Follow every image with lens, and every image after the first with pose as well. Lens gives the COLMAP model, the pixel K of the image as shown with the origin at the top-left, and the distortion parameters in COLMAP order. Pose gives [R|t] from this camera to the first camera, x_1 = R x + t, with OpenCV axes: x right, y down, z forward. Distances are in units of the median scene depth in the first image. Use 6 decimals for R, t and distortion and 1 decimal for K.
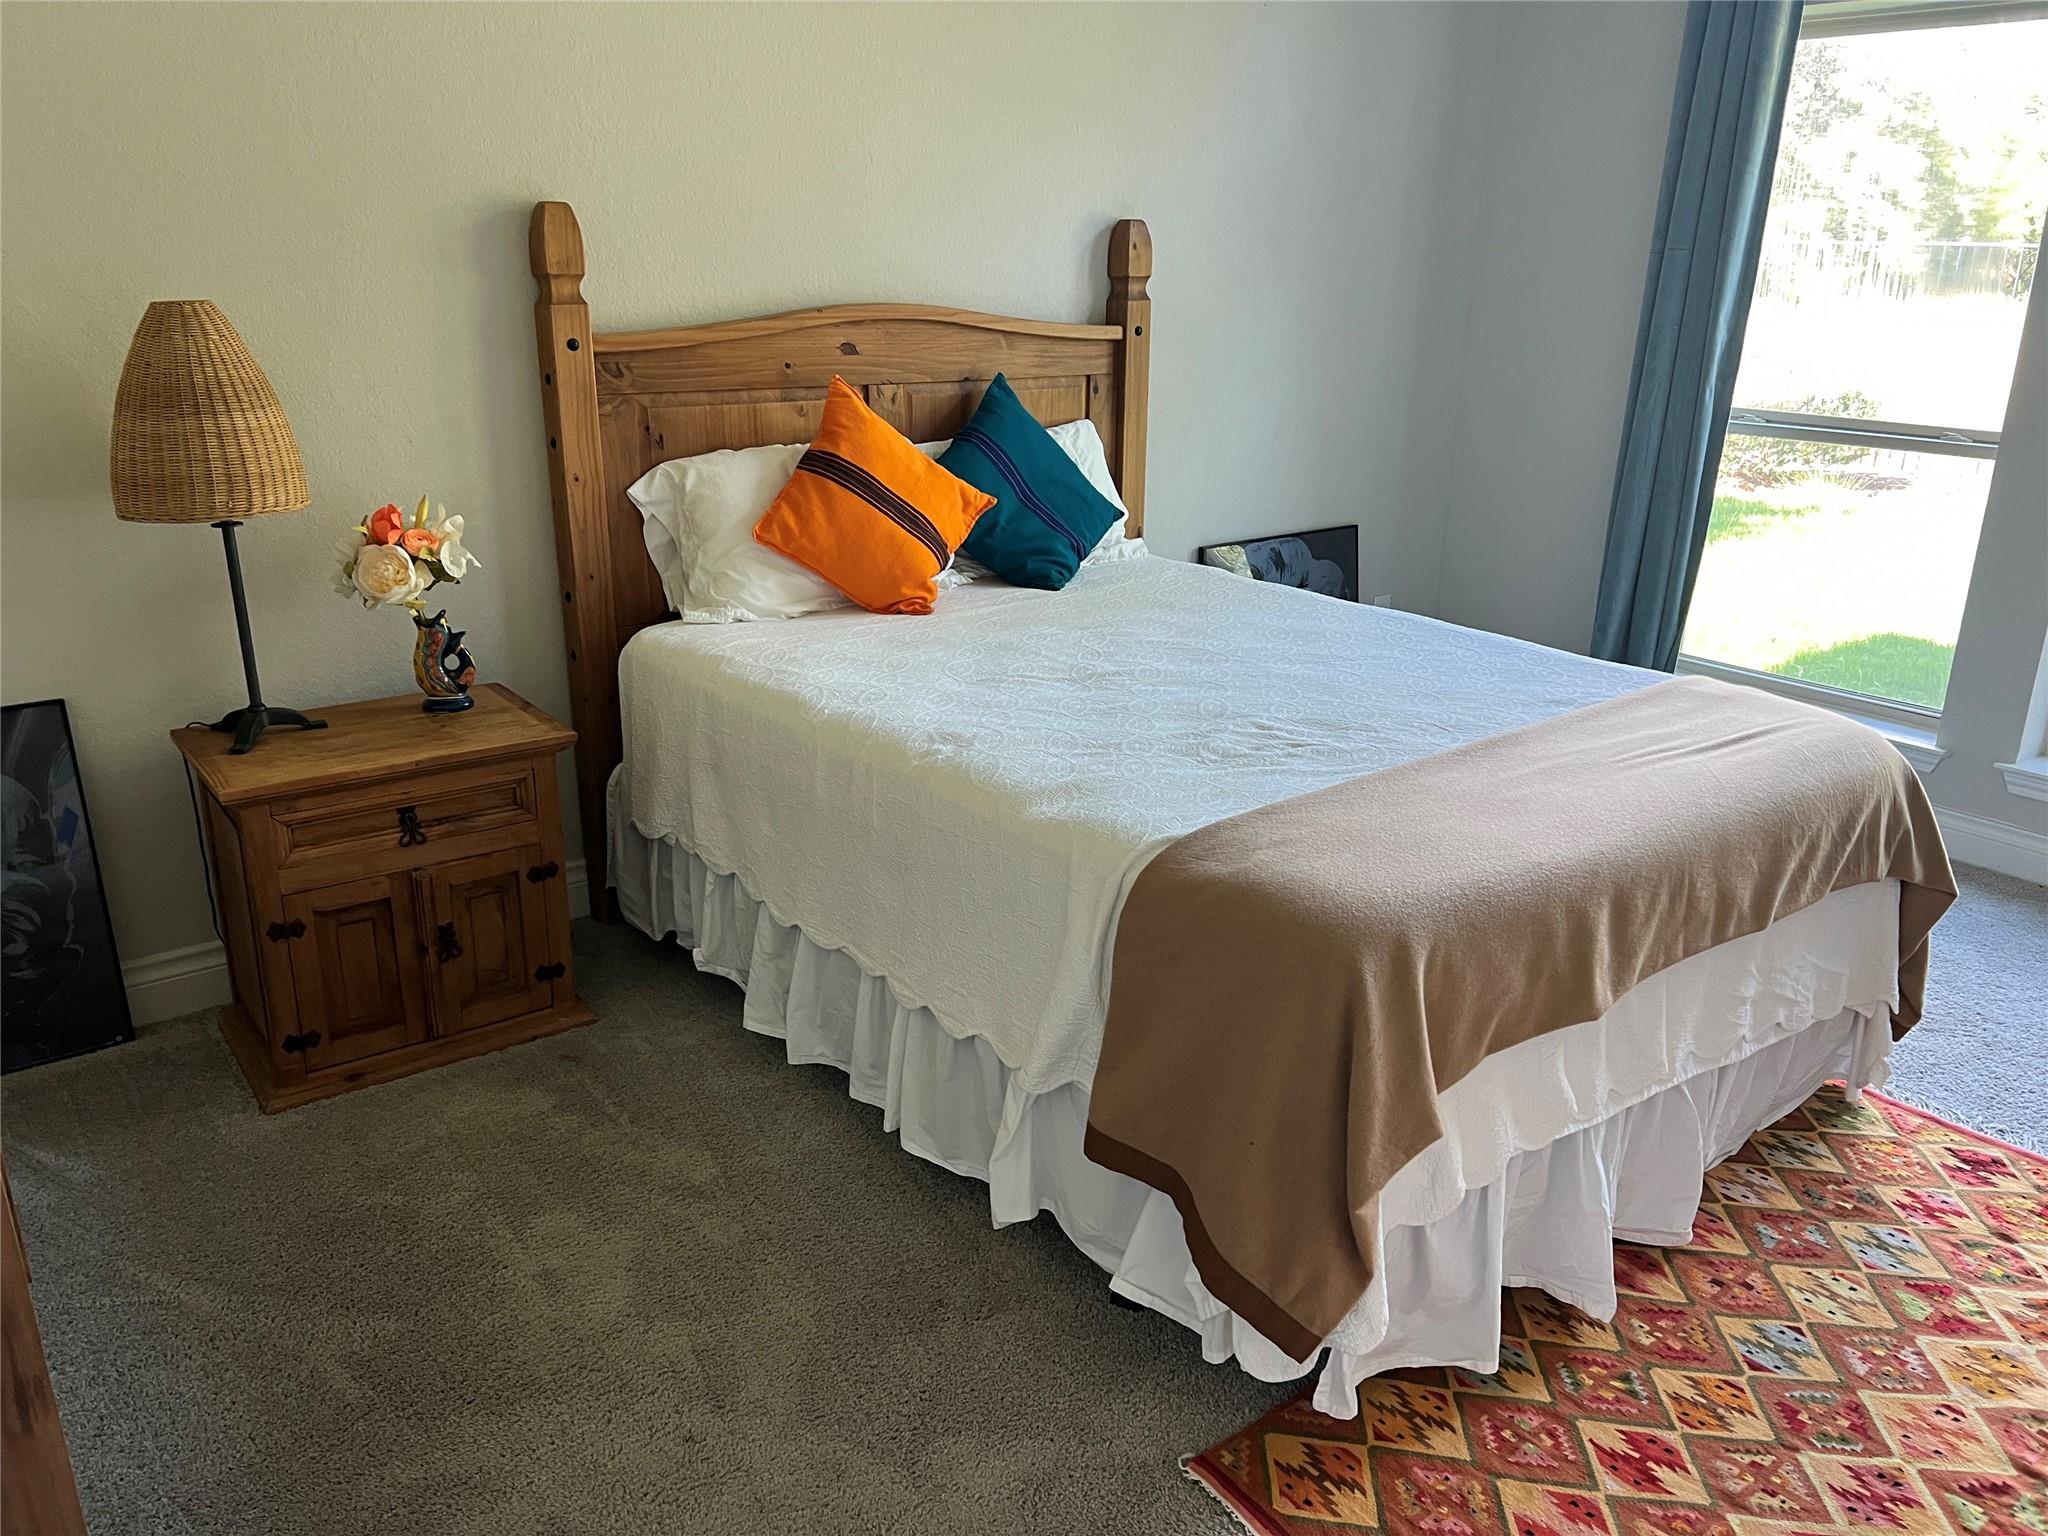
lens RADIAL K [[1533.4, 0, 1015.3], [0, 1533.4, 771.5], [0, 0, 1]] dist [0.041336, -0.031335]
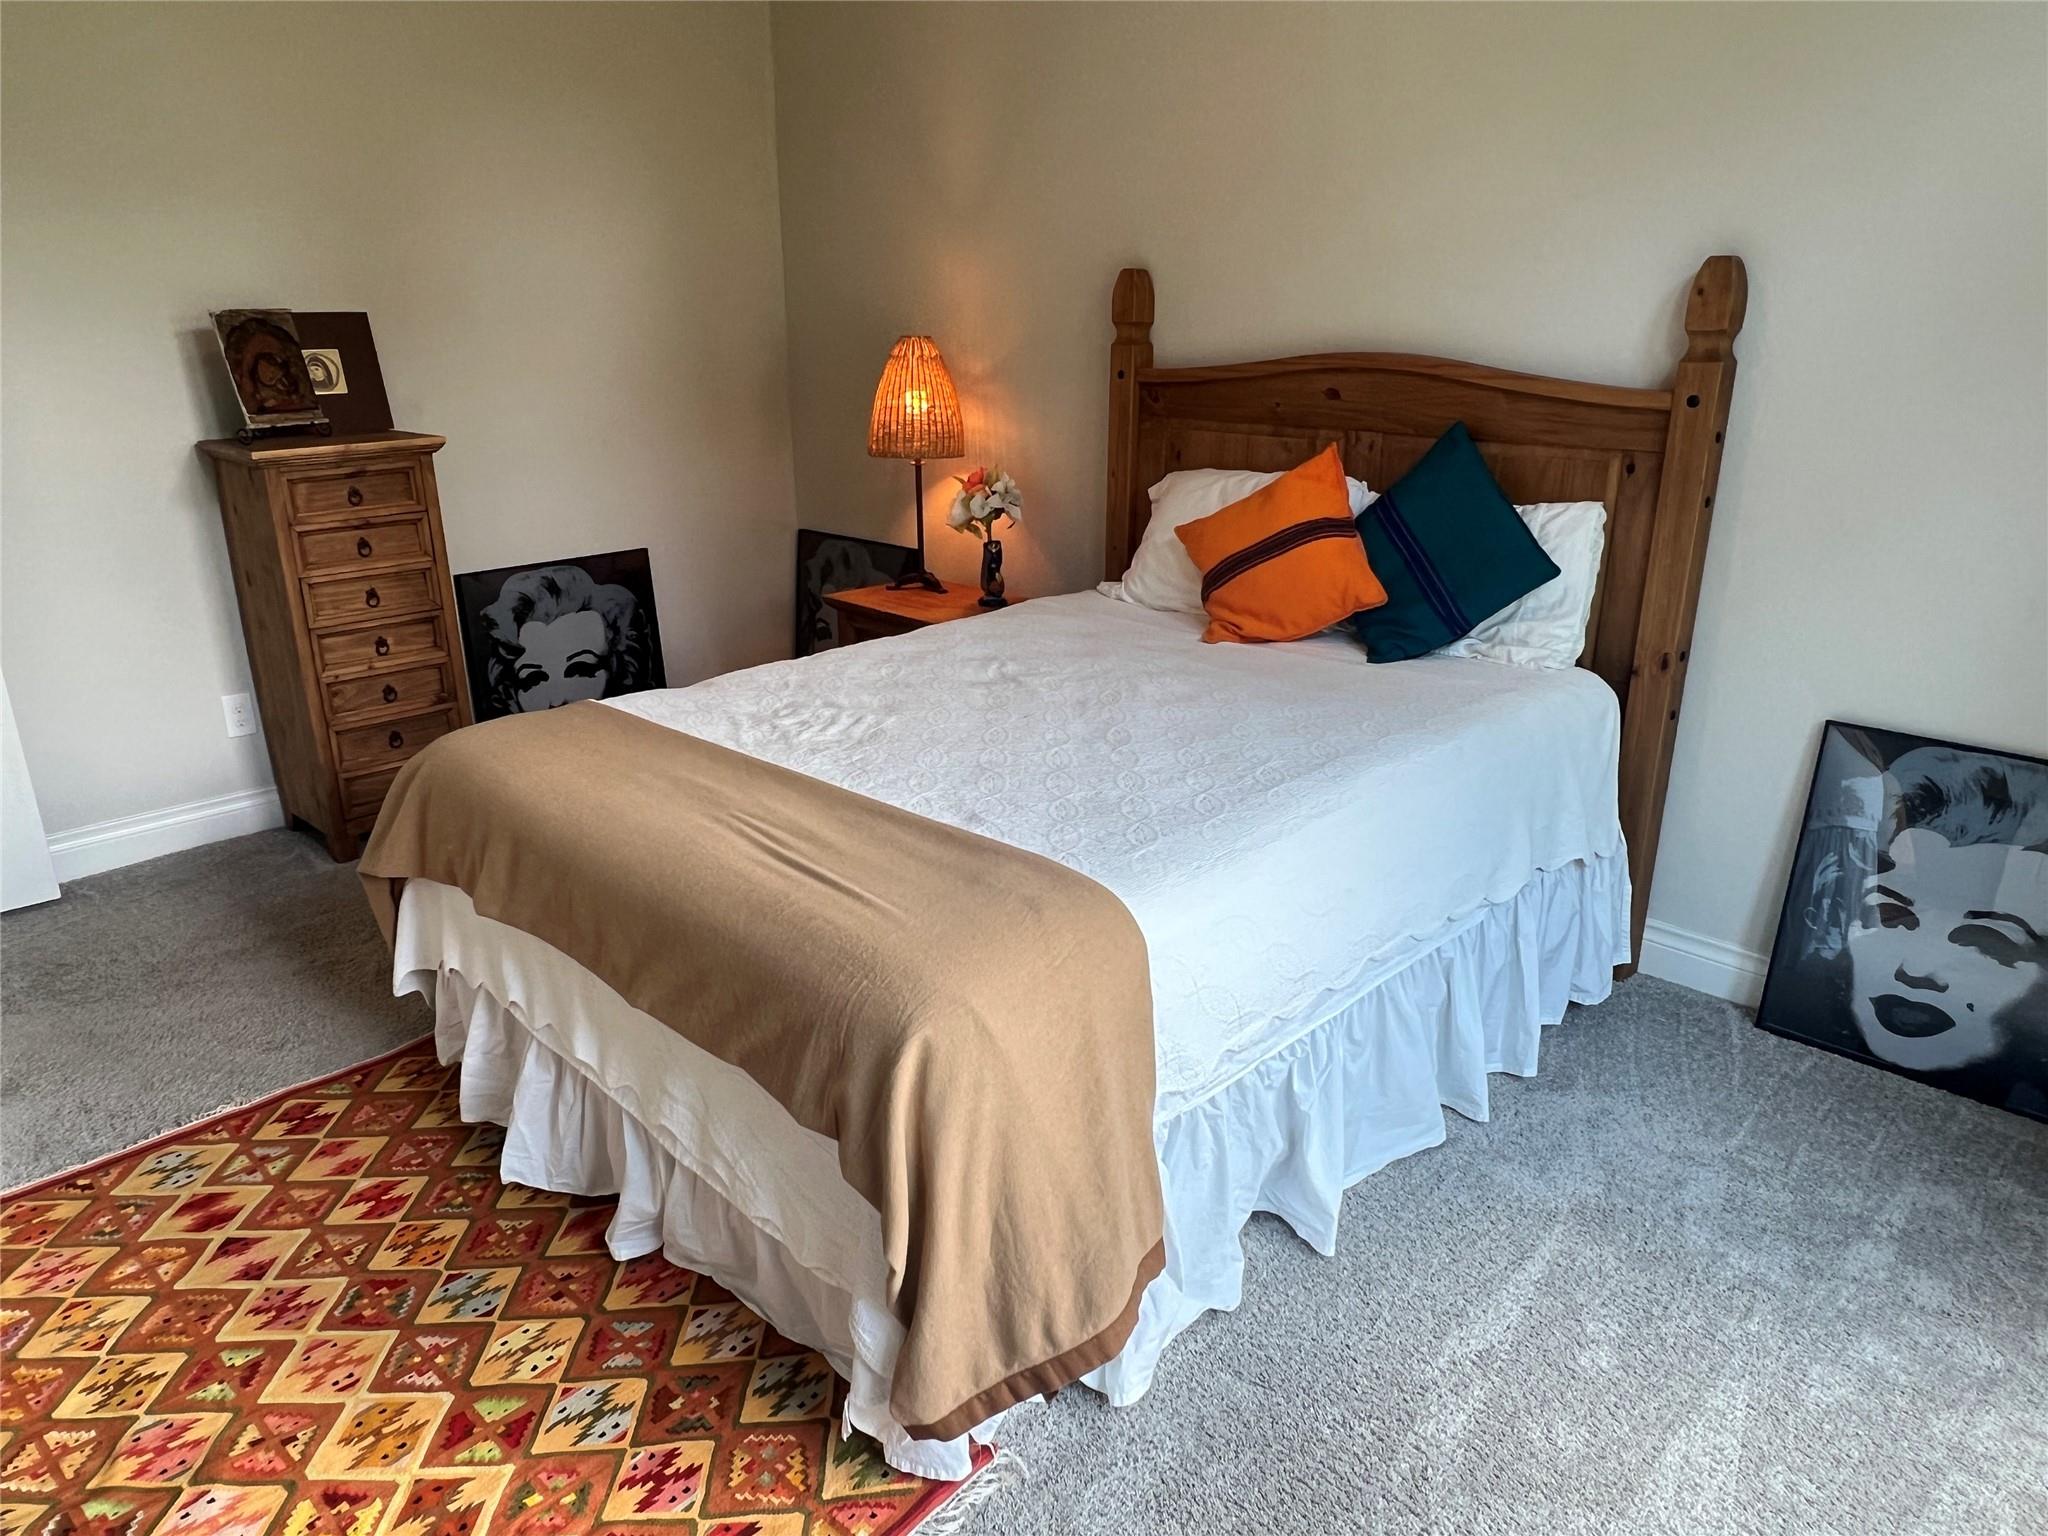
lens RADIAL K [[1384.9, 0, 1014.9], [0, 1384.9, 772.7], [0, 0, 1]] dist [0.025411, 0.005546]
pose [[0.120933, 0.315847, -0.941072, 1.293534], [-0.312564, 0.911923, 0.265897, -0.339795], [0.942167, 0.261989, 0.209004, 1.008426]]
